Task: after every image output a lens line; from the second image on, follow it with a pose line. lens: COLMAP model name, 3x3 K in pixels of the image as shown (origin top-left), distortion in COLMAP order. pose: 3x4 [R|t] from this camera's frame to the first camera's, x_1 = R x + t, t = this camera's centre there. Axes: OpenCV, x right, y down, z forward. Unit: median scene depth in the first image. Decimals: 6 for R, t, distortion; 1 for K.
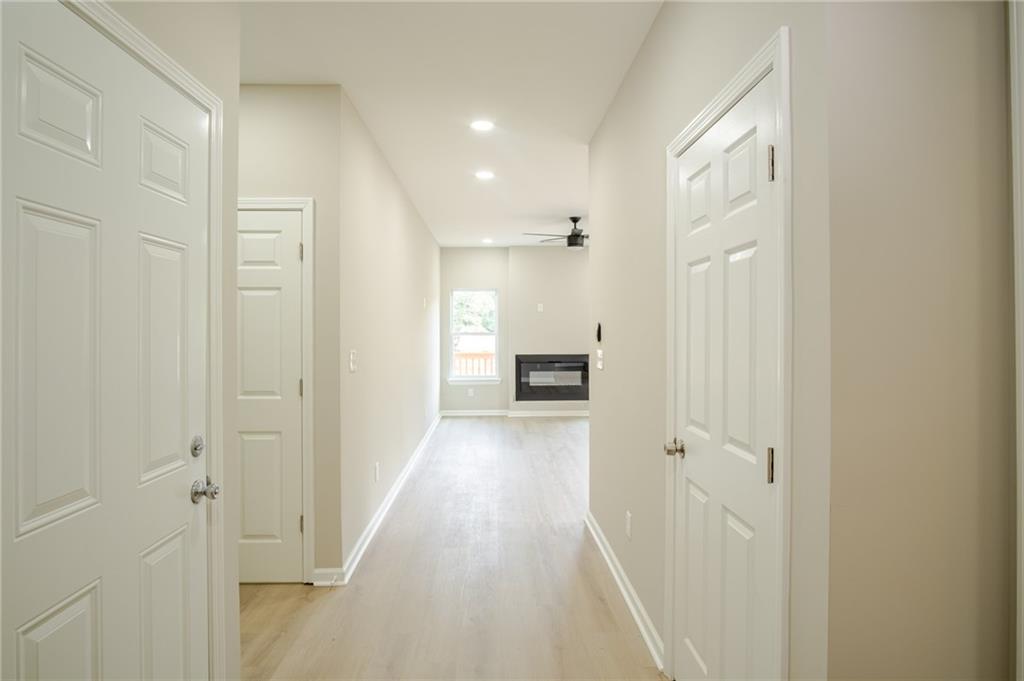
lens RADIAL K [[555.0, 0, 513.7], [0, 555.0, 324.3], [0, 0, 1]] dist [0.000571, 0.000935]
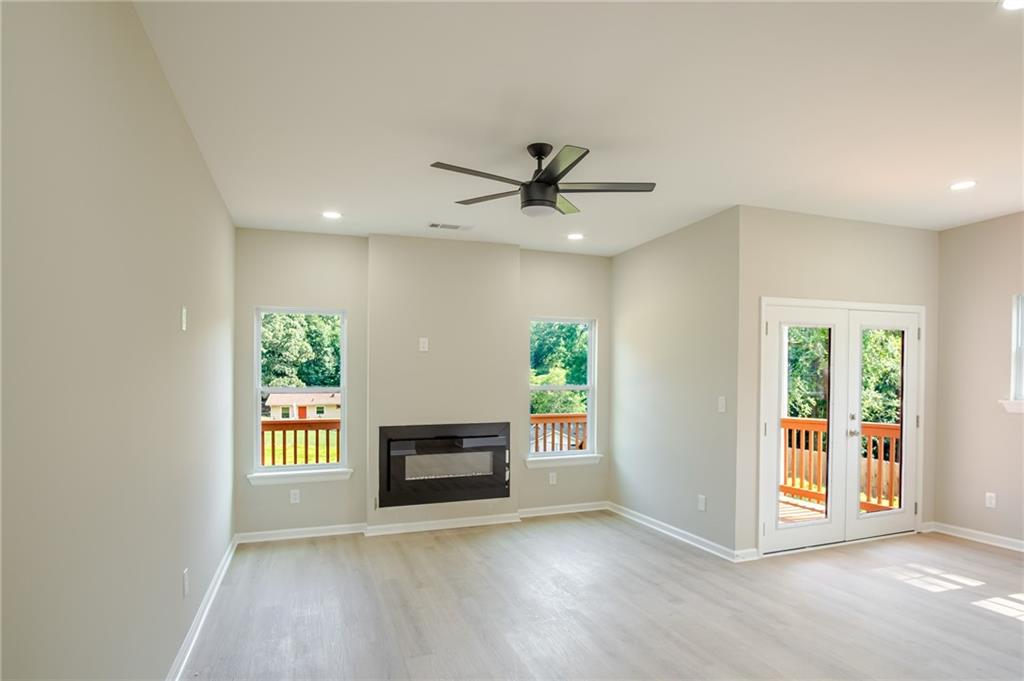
lens RADIAL K [[556.5, 0, 508.9], [0, 556.5, 365.3], [0, 0, 1]] dist [-0.001673, -0.000105]
pose [[0.952439, 0.001423, 0.304726, -0.044888], [0.004146, 0.999836, -0.017628, 0.002592], [-0.304701, 0.018053, 0.952277, 0.416727]]
